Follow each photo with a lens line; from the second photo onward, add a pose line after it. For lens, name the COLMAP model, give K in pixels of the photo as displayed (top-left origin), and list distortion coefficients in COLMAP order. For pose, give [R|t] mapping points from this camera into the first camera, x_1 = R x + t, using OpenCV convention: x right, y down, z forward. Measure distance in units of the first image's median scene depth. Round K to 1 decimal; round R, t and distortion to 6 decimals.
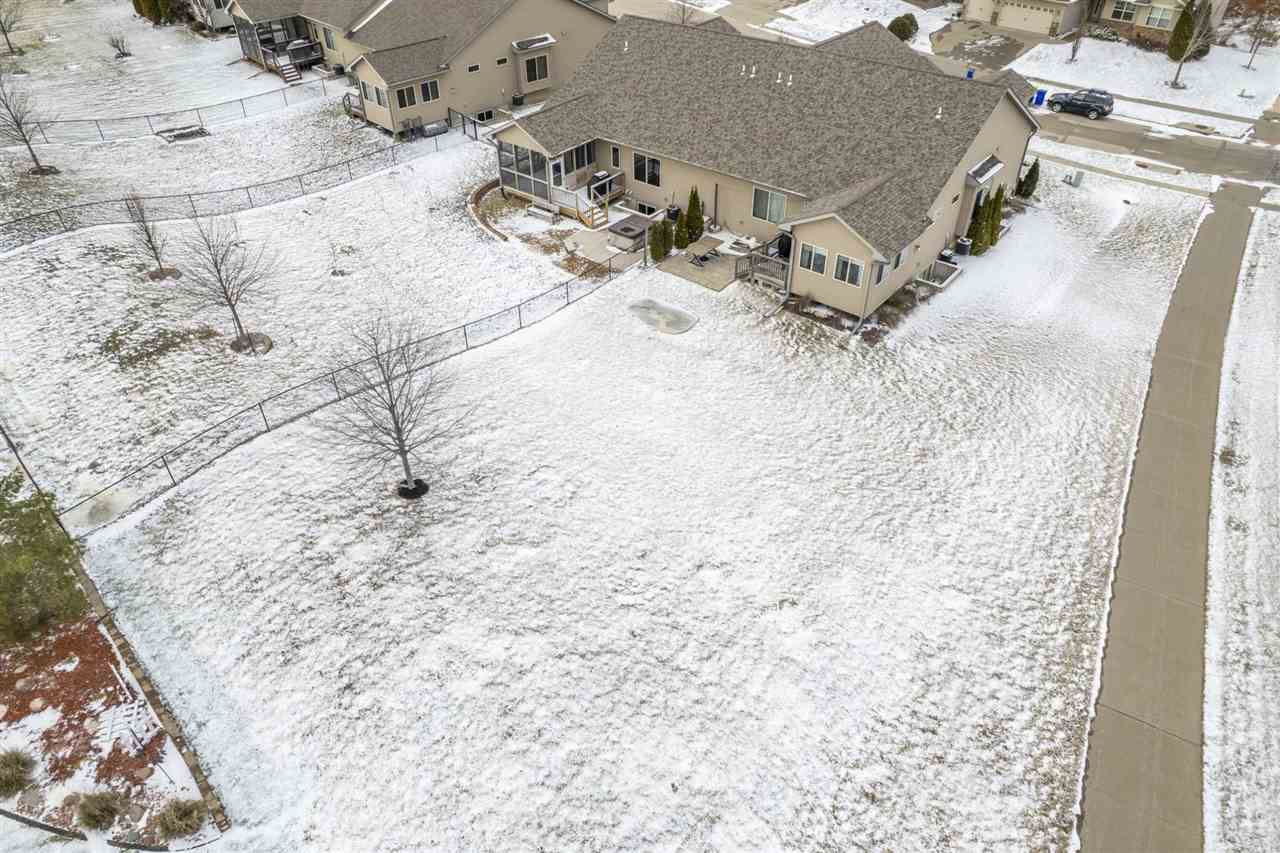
lens RADIAL K [[834.2, 0, 643.8], [0, 834.2, 435.6], [0, 0, 1]] dist [-0.074555, 0.070064]
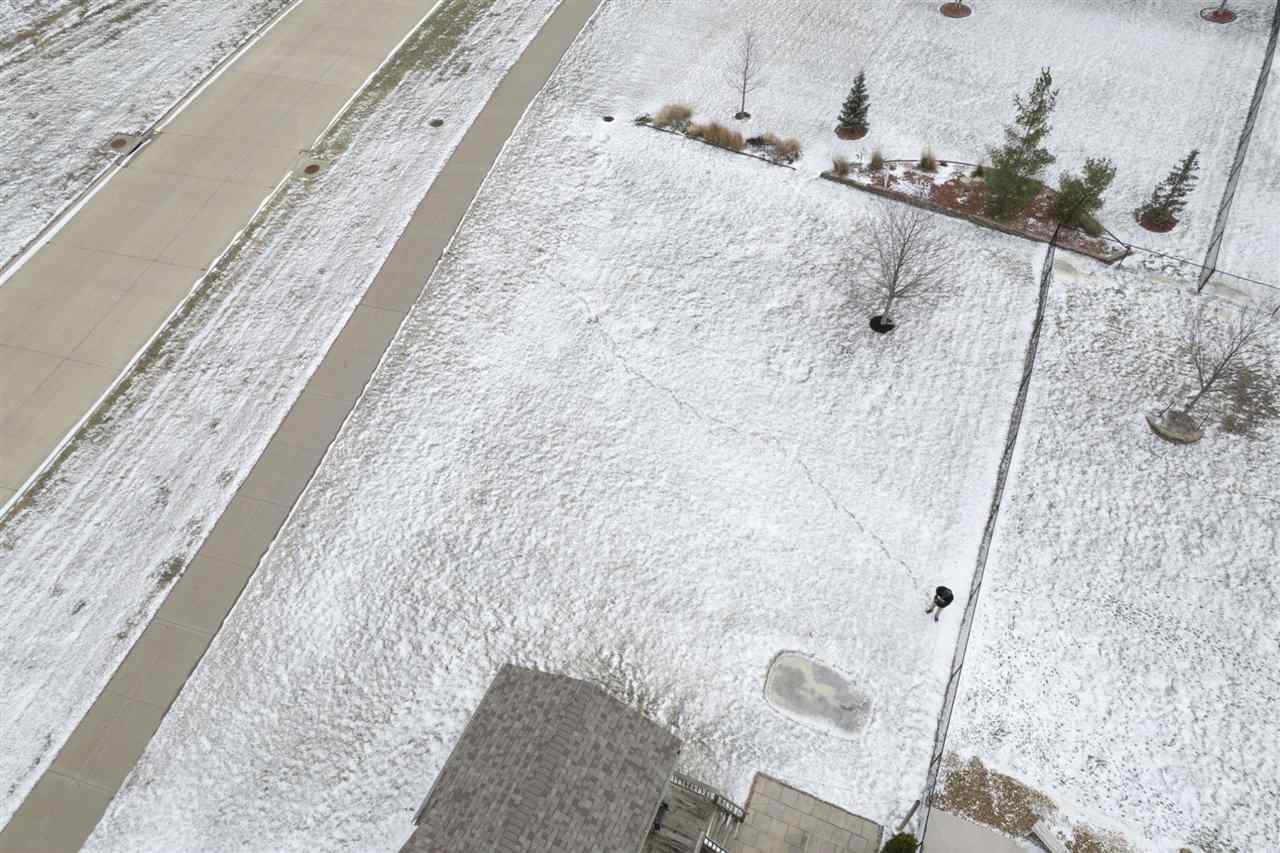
lens RADIAL K [[834.2, 0, 643.8], [0, 834.2, 435.6], [0, 0, 1]] dist [-0.074555, 0.070064]
pose [[-0.965527, 0.210265, -0.153448, 0.315414], [-0.154646, 0.010834, 0.987911, -1.143932], [0.209386, 0.977584, 0.022057, 1.039823]]
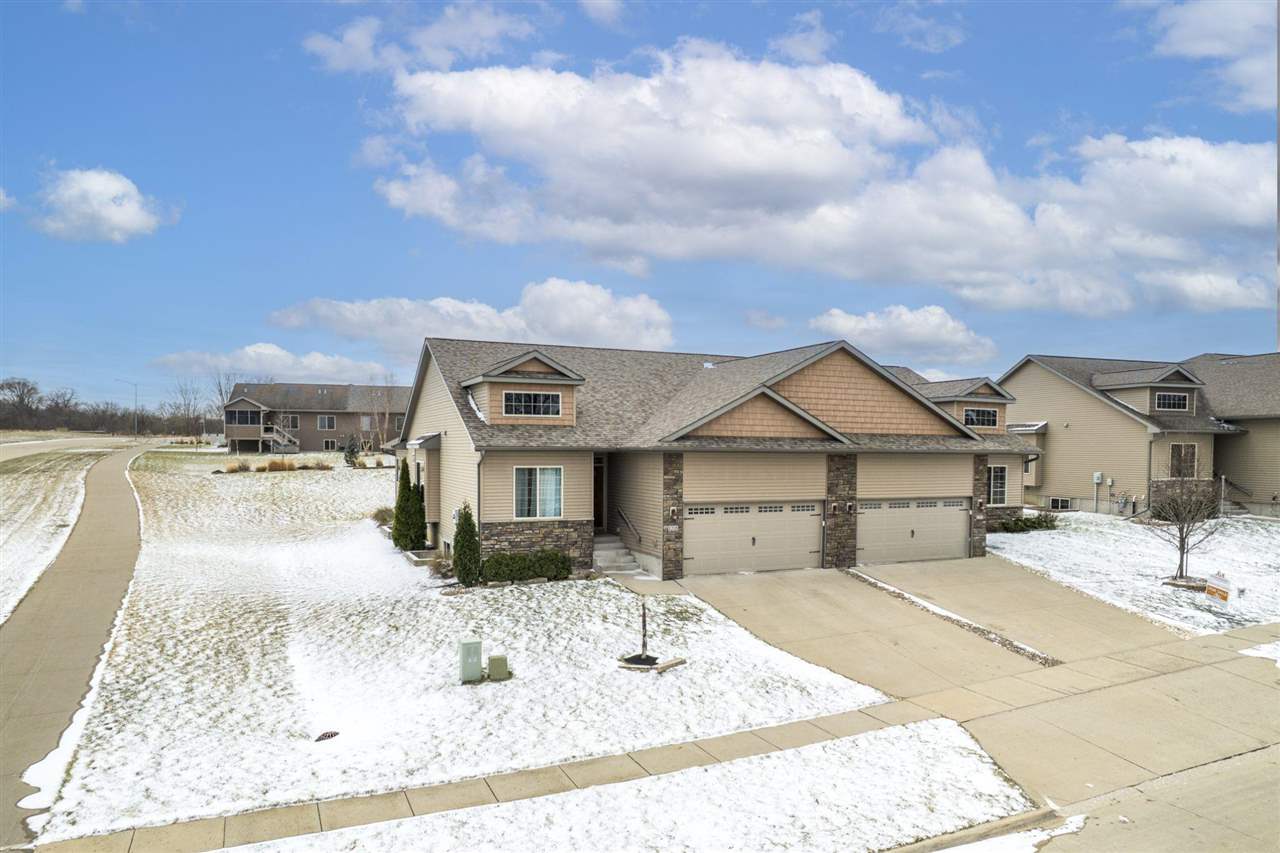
lens RADIAL K [[834.9, 0, 651.4], [0, 834.9, 477.5], [0, 0, 1]] dist [-0.069056, 0.068001]
pose [[-0.448419, 0.038511, -0.892993, 1.570670], [-0.566717, 0.760335, 0.317368, -1.024392], [0.691196, 0.648388, -0.319124, 2.172707]]
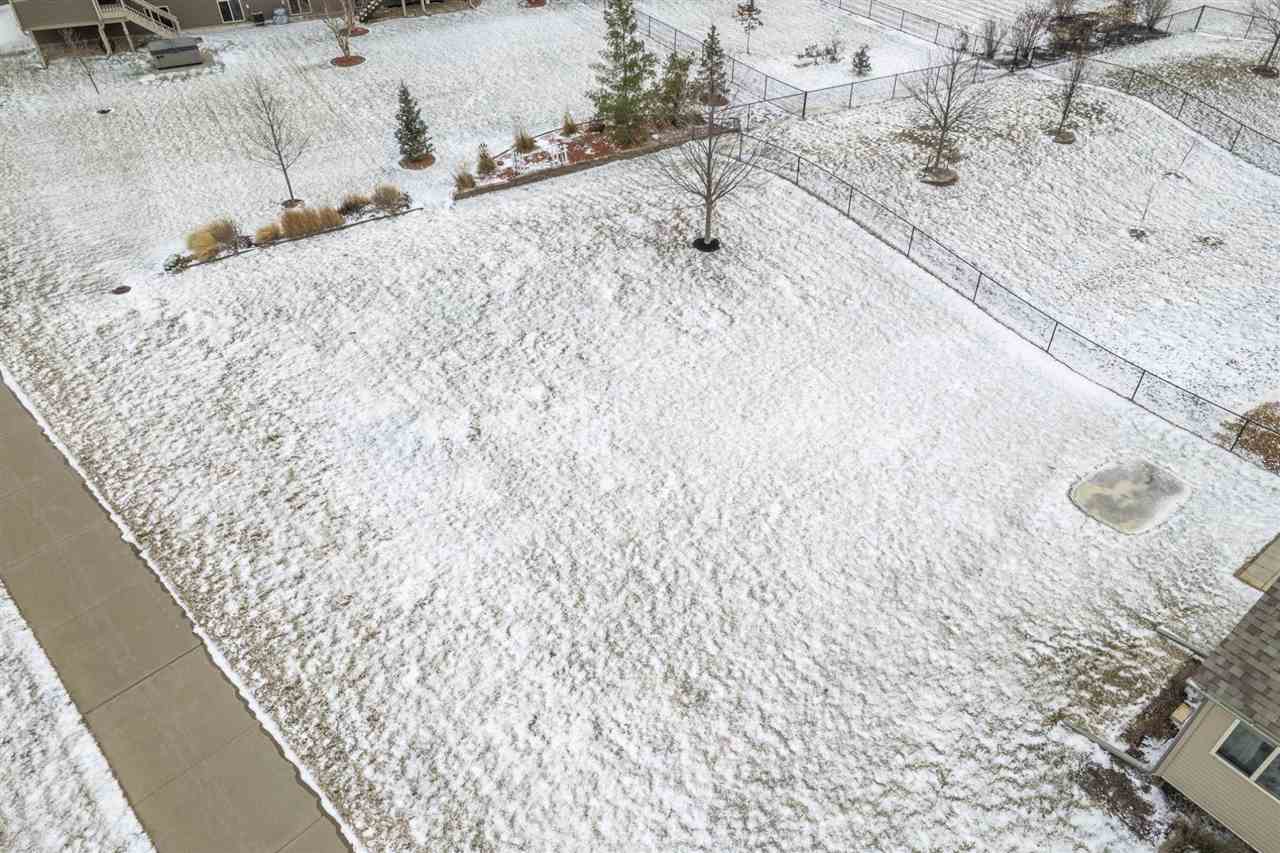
lens RADIAL K [[834.2, 0, 643.8], [0, 834.2, 435.6], [0, 0, 1]] dist [-0.074555, 0.070064]
pose [[-0.254520, 0.617034, -0.744640, 0.735418], [-0.605378, 0.498807, 0.620249, -0.448707], [0.754146, 0.608655, 0.246582, 0.794870]]
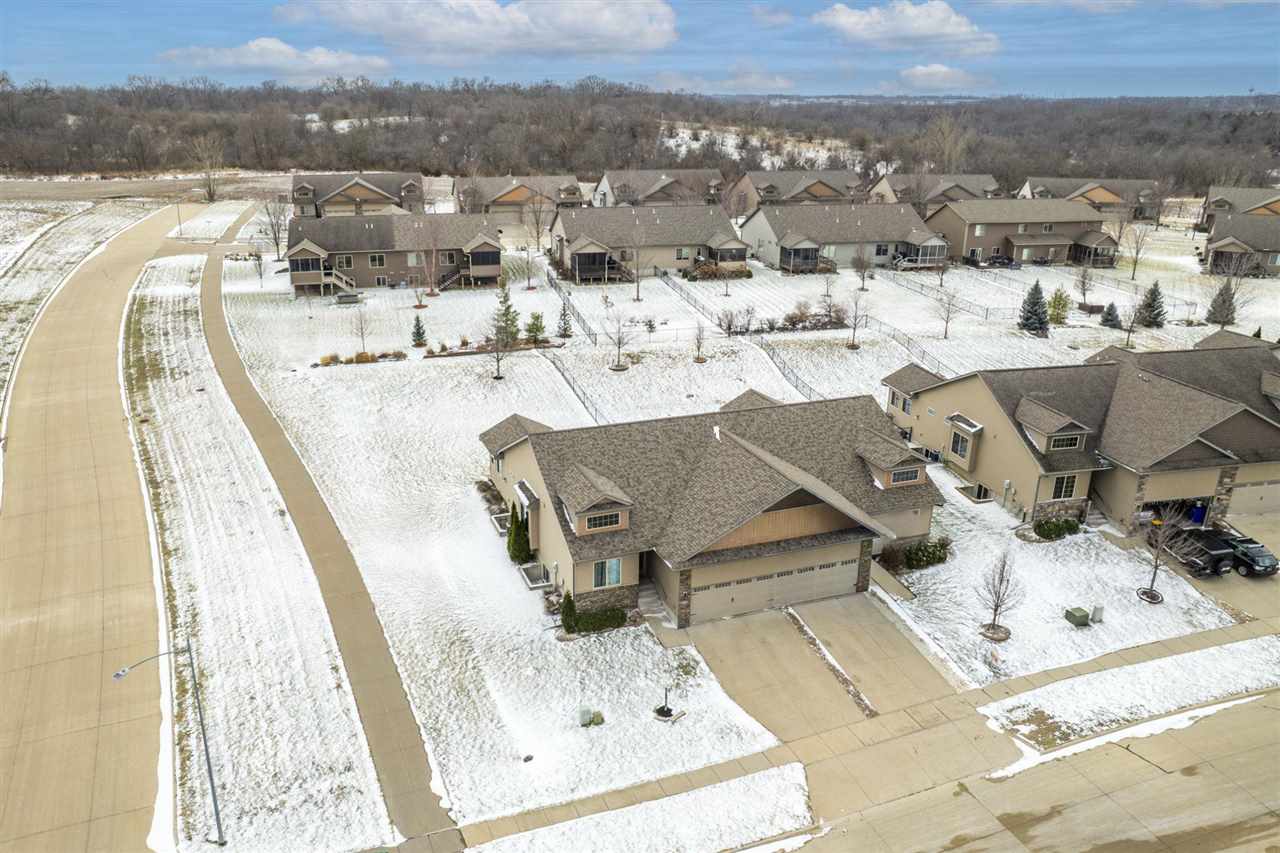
lens RADIAL K [[951.9, 0, 596.0], [0, 951.9, 422.4], [0, 0, 1]] dist [-0.059292, 0.061453]
pose [[-0.525238, 0.287597, -0.800882, 2.218115], [-0.537498, 0.617517, 0.574255, -1.903990], [0.659713, 0.732093, -0.169761, 1.867736]]
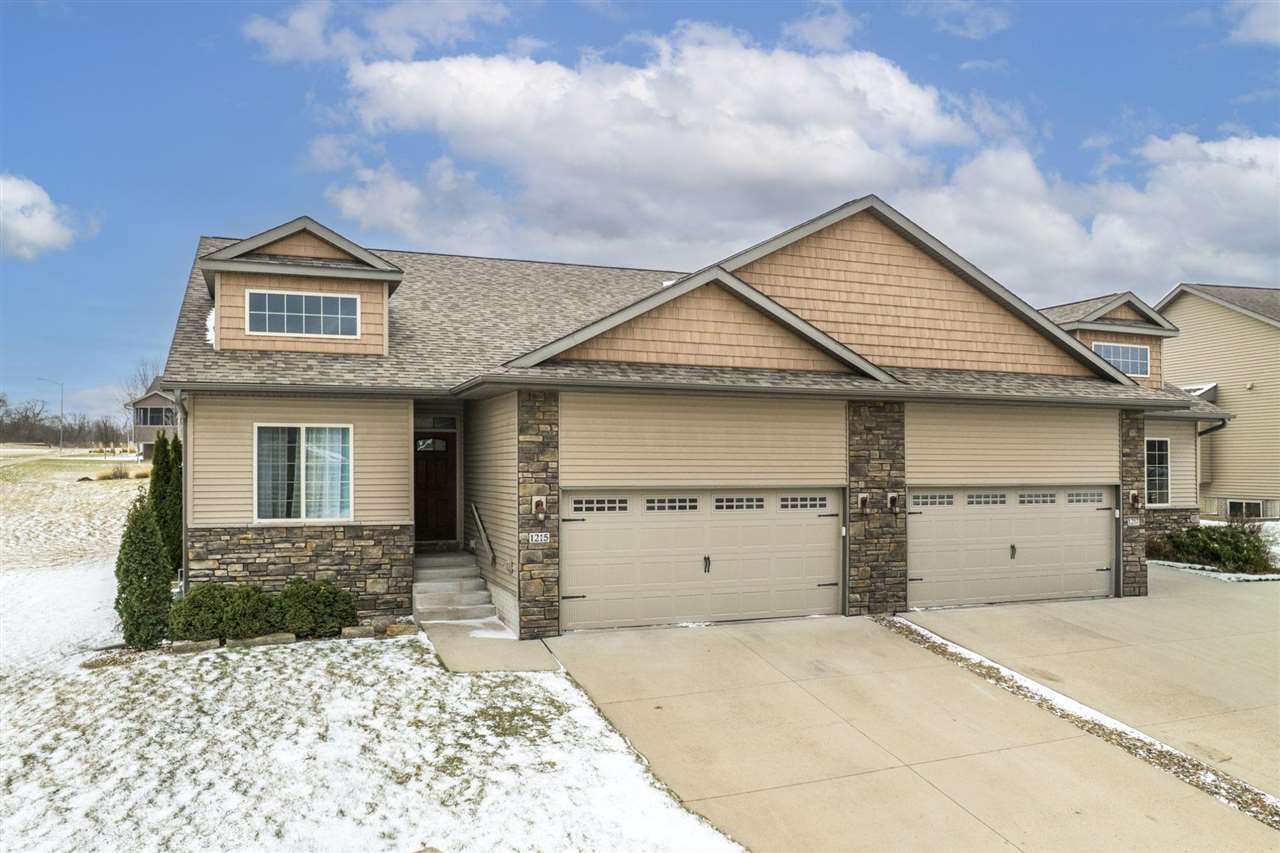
lens RADIAL K [[952.2, 0, 639.2], [0, 952.2, 449.0], [0, 0, 1]] dist [-0.042672, 0.002456]
pose [[-0.502028, -0.004812, -0.864838, 1.170337], [-0.542998, 0.780075, 0.310863, -0.939975], [0.673143, 0.625667, -0.394232, 2.151485]]
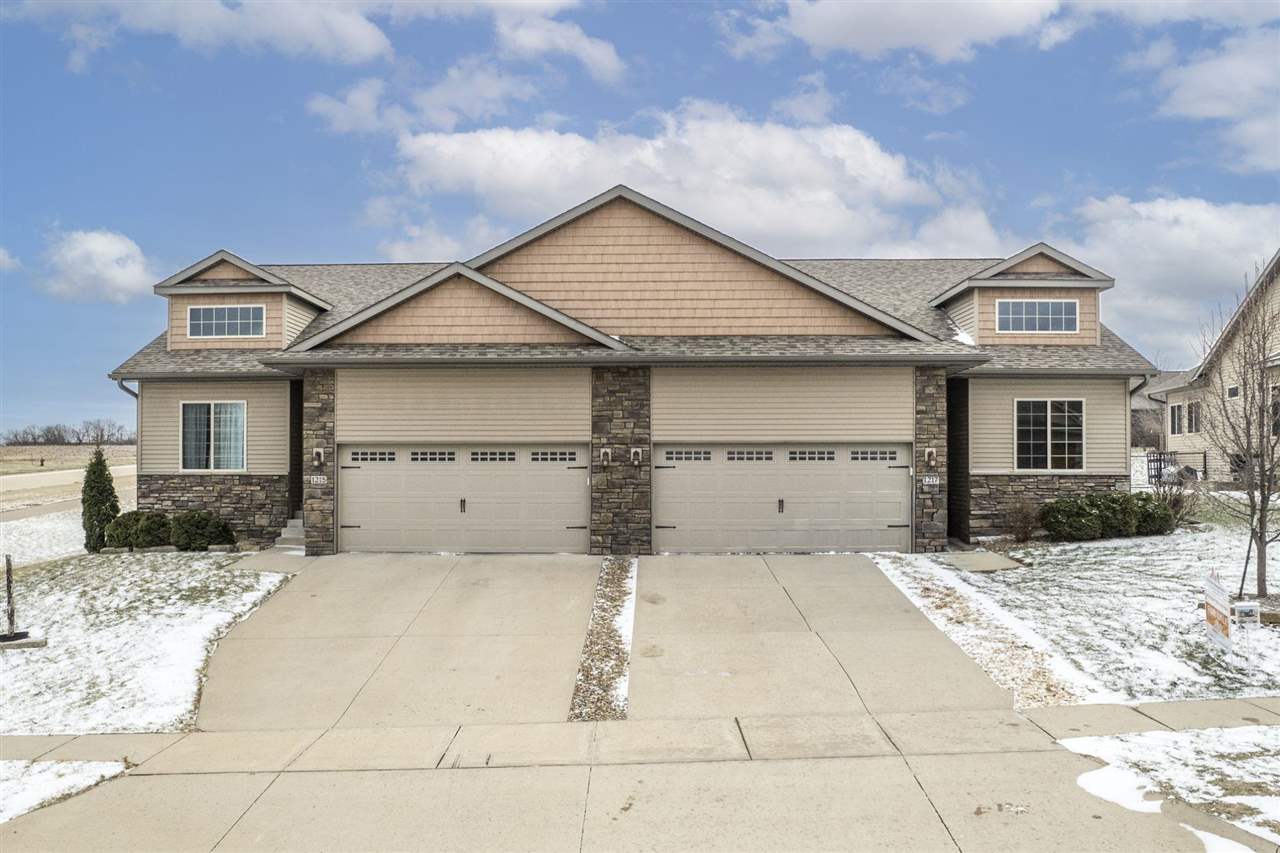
lens RADIAL K [[1023.4, 0, 616.3], [0, 1023.4, 445.9], [0, 0, 1]] dist [-0.044118, 0.011403]
pose [[-0.802644, -0.003900, -0.596446, 1.004396], [-0.369431, 0.788330, 0.491993, -1.188535], [0.468277, 0.615241, -0.634189, 2.517233]]
